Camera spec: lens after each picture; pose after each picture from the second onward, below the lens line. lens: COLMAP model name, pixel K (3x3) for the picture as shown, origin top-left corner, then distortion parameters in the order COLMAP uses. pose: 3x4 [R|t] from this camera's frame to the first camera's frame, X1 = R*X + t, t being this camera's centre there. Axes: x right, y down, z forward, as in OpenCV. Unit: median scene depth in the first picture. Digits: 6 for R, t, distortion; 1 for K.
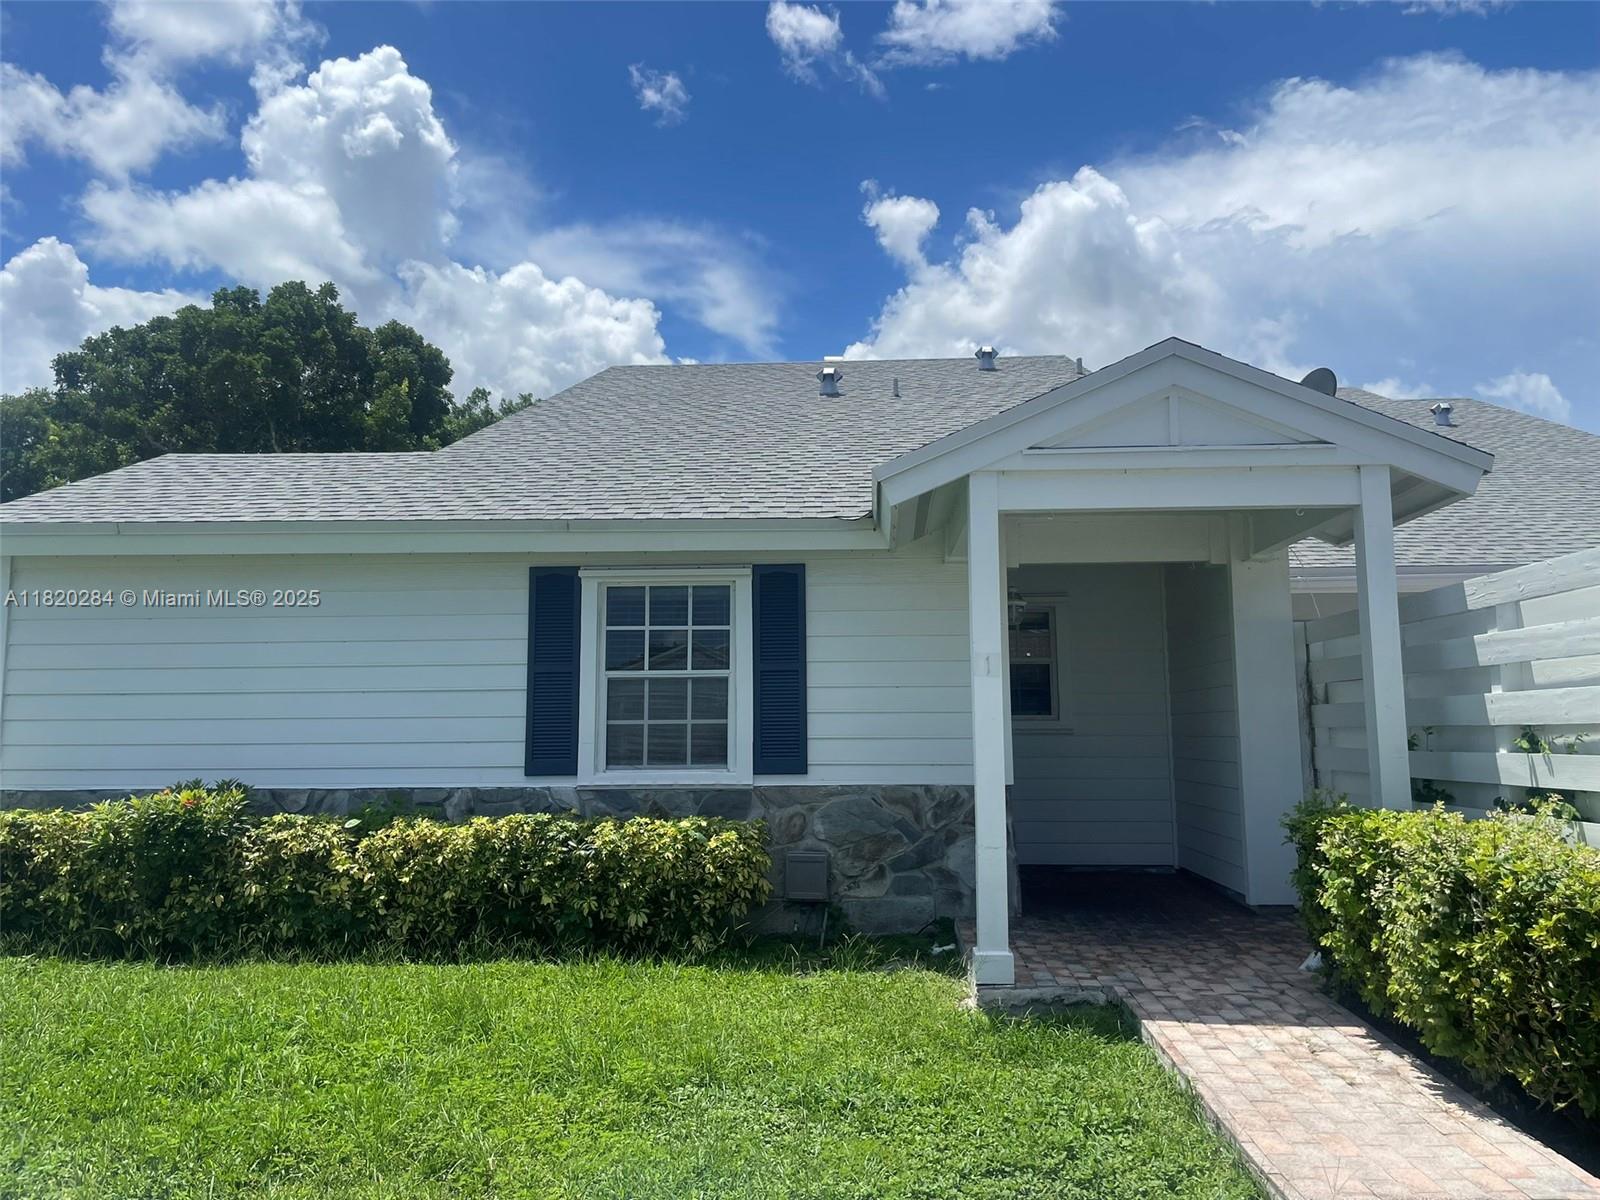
lens RADIAL K [[1185.3, 0, 818.7], [0, 1185.3, 588.4], [0, 0, 1]] dist [0.007143, -0.032074]
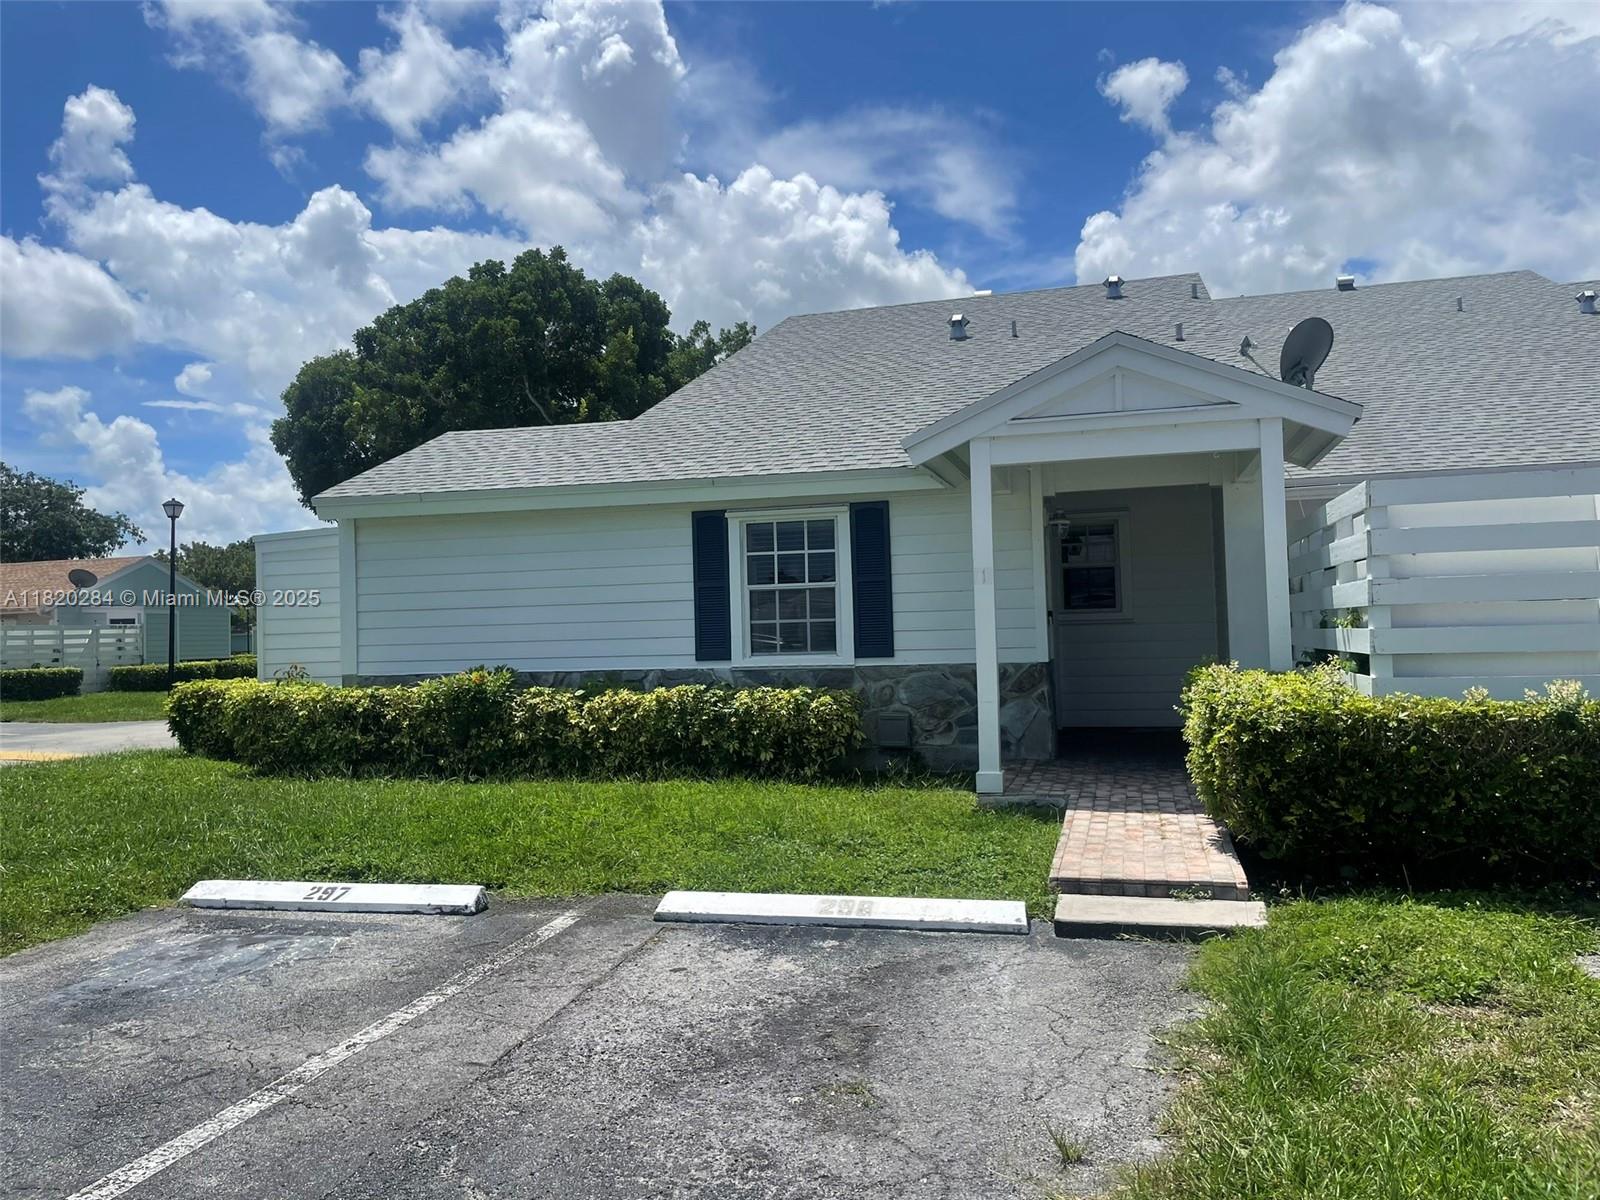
lens RADIAL K [[1185.3, 0, 798.9], [0, 1185.3, 595.9], [0, 0, 1]] dist [0.007143, -0.032074]
pose [[0.974780, -0.025766, -0.221674, 0.183523], [0.046317, 0.995042, 0.088016, -0.035987], [0.218307, -0.096064, 0.971140, -0.328896]]
